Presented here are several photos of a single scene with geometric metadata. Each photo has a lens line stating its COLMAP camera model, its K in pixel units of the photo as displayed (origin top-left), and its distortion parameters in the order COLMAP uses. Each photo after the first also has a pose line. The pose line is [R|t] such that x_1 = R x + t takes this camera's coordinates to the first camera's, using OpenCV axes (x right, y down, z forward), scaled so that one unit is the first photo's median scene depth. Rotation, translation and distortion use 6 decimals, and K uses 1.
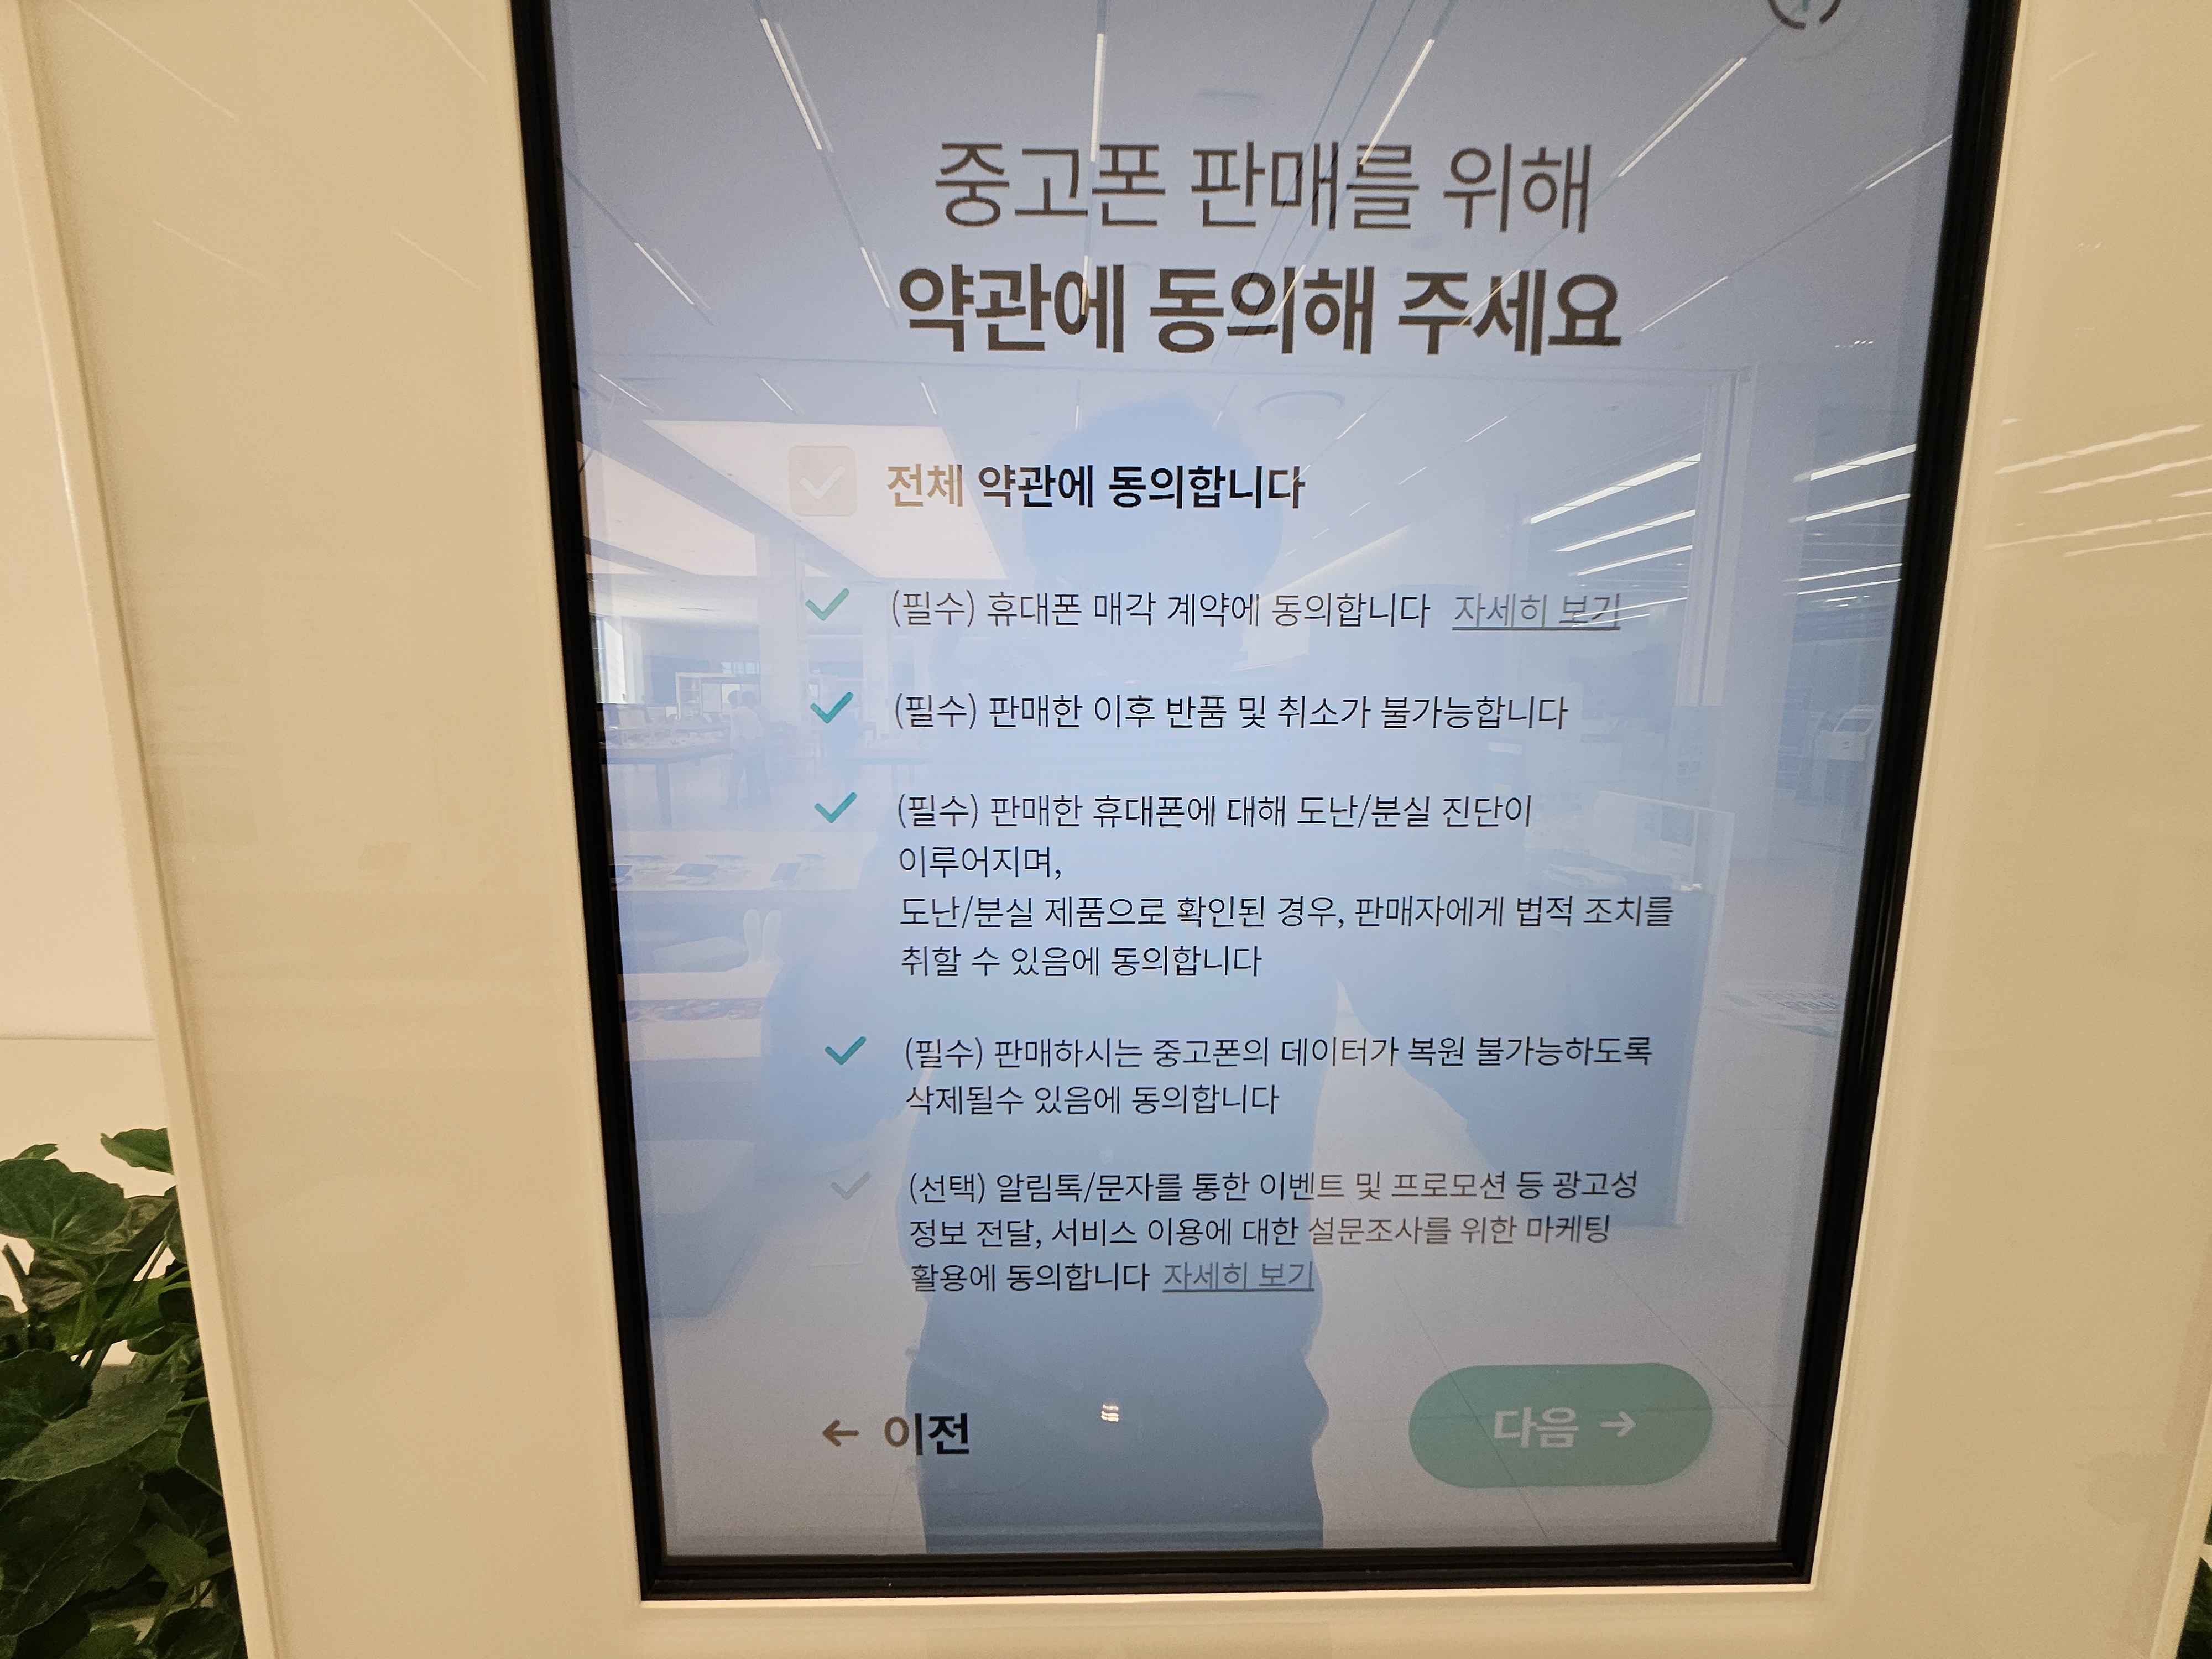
lens RADIAL K [[864.5, 0, 1104.9], [0, 864.5, 824.5], [0, 0, 1]] dist [-0.005602, 0.001696]
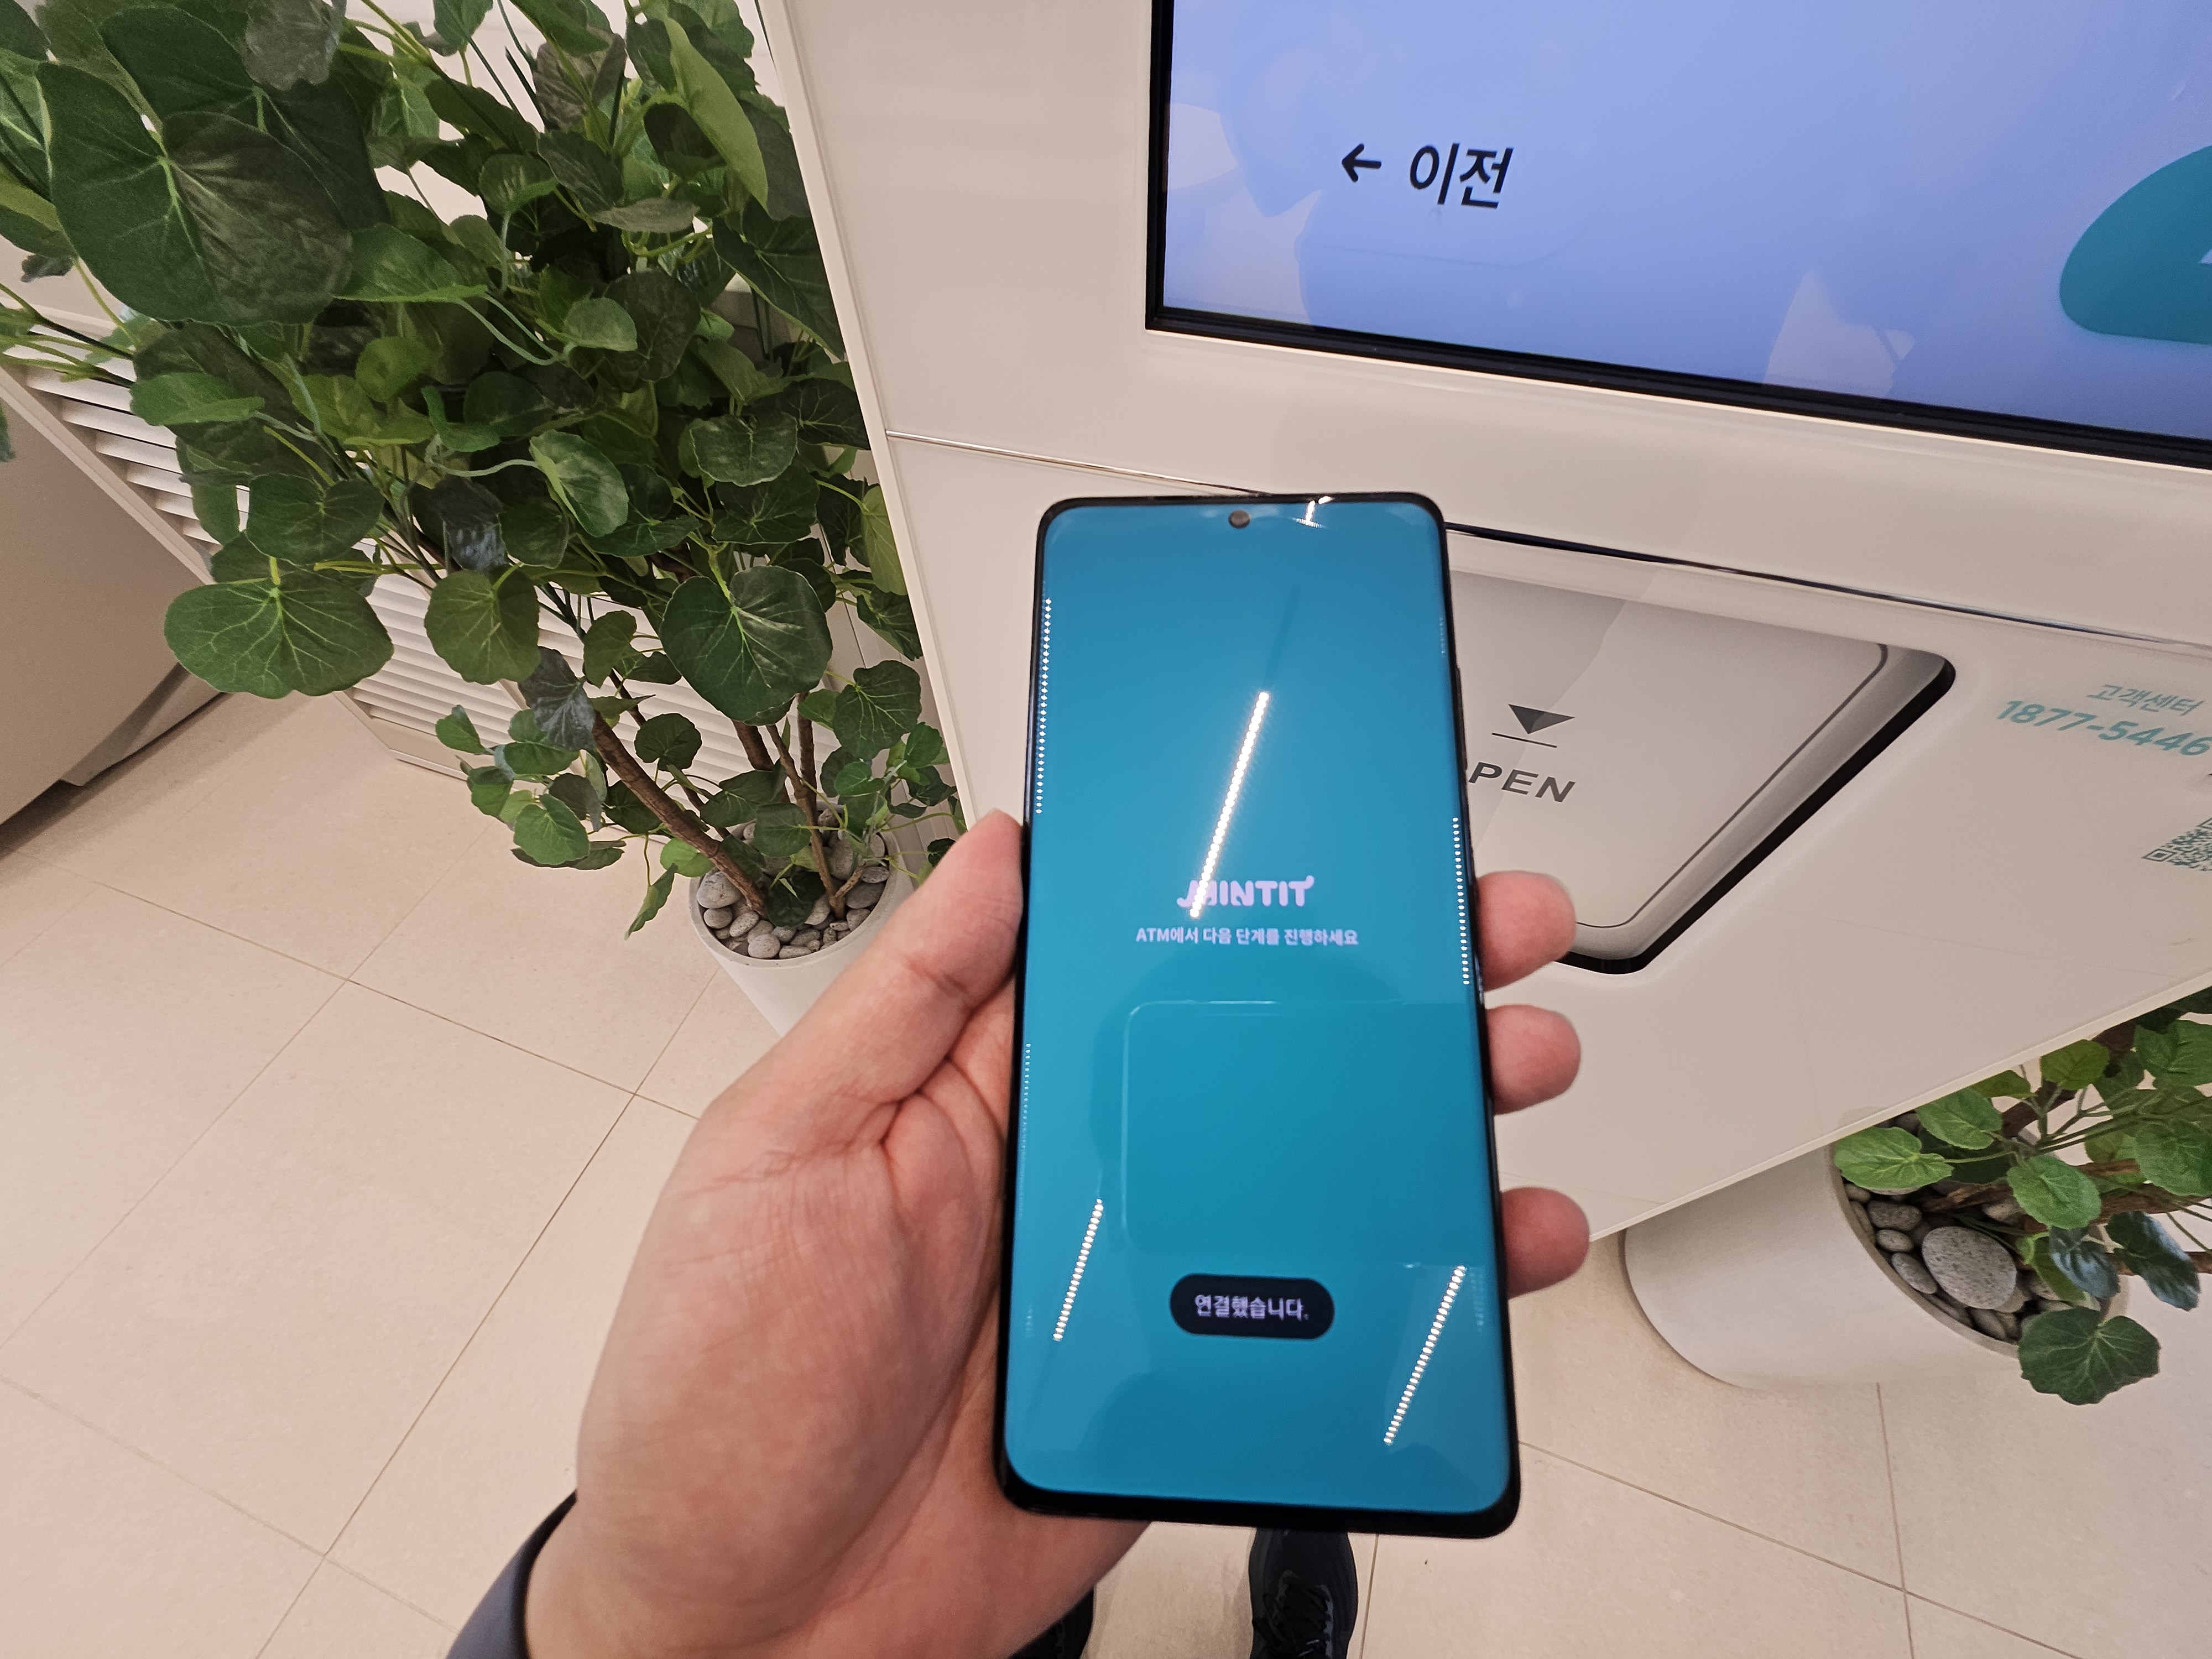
lens RADIAL K [[864.5, 0, 1101.3], [0, 864.5, 817.2], [0, 0, 1]] dist [-0.005602, 0.001696]
pose [[0.950293, 0.240190, -0.198123, -0.119405], [-0.021384, 0.685163, 0.728076, 0.281524], [0.310623, -0.687648, 0.656241, -0.089208]]
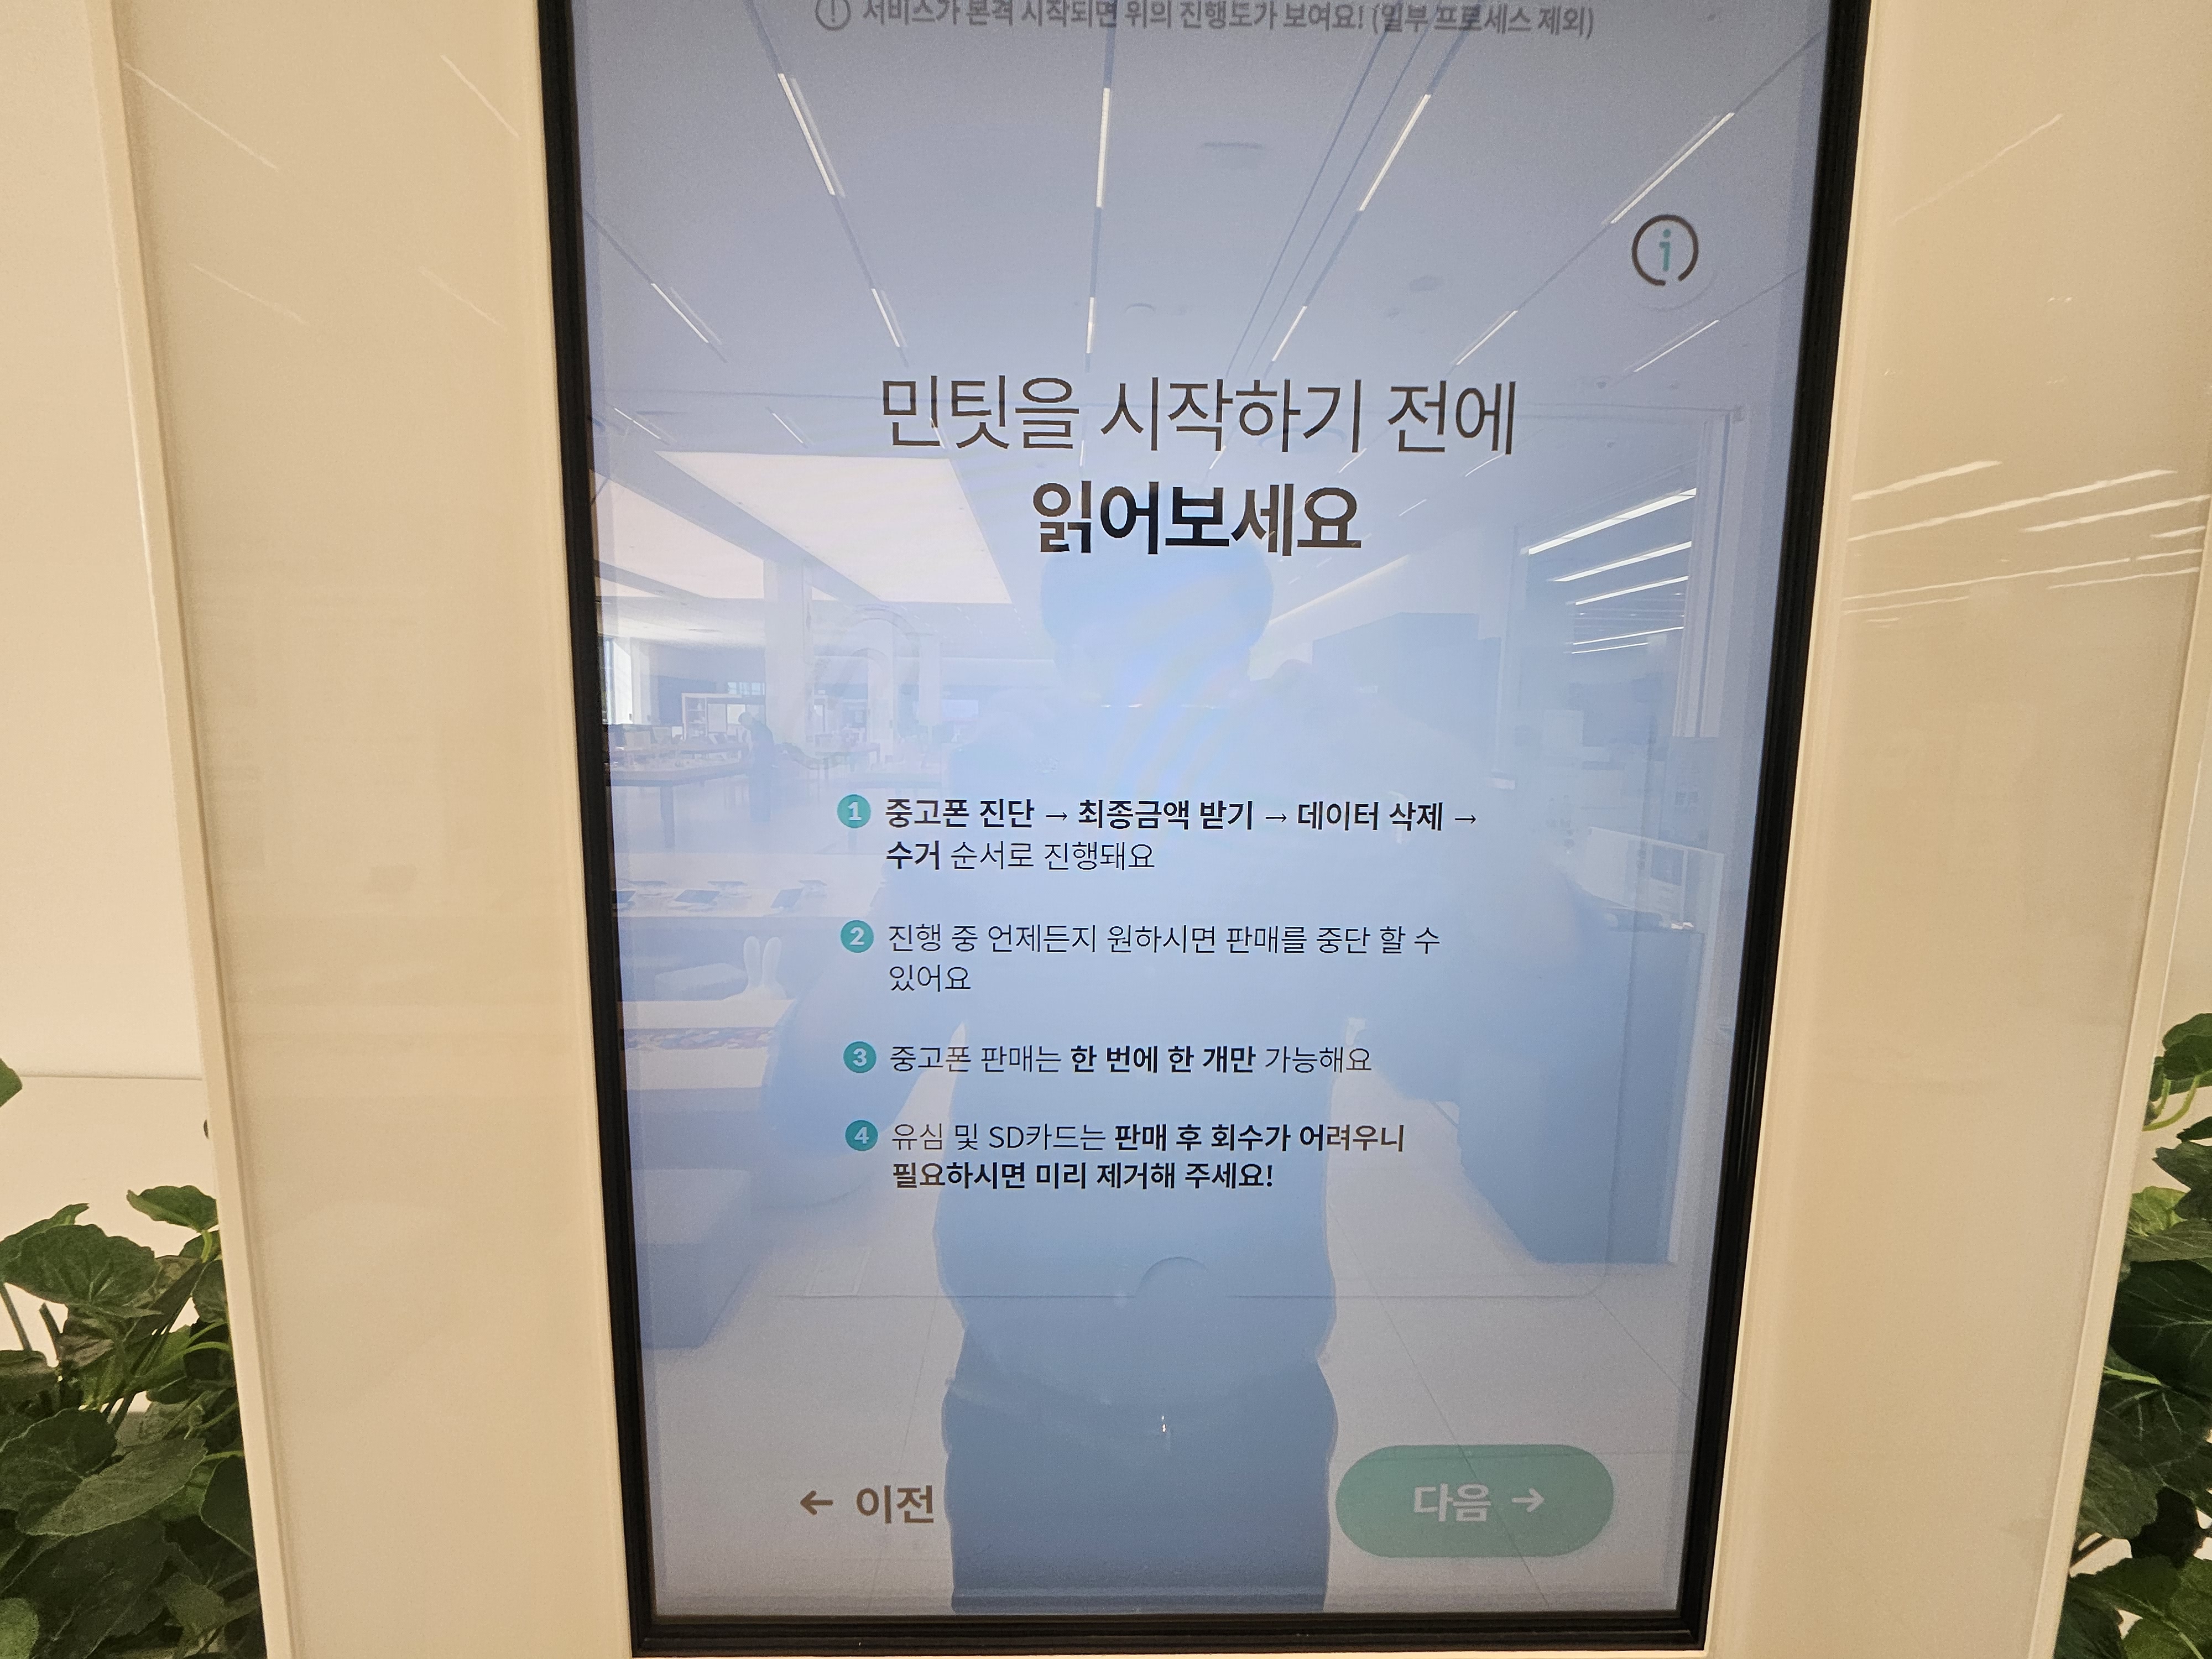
lens RADIAL K [[864.5, 0, 1106.3], [0, 864.5, 820.1], [0, 0, 1]] dist [-0.005602, 0.001696]
pose [[0.999971, 0.007389, -0.001810, 0.031205], [-0.007440, 0.999525, -0.029913, -0.071937], [0.001588, 0.029926, 0.999551, -0.066266]]
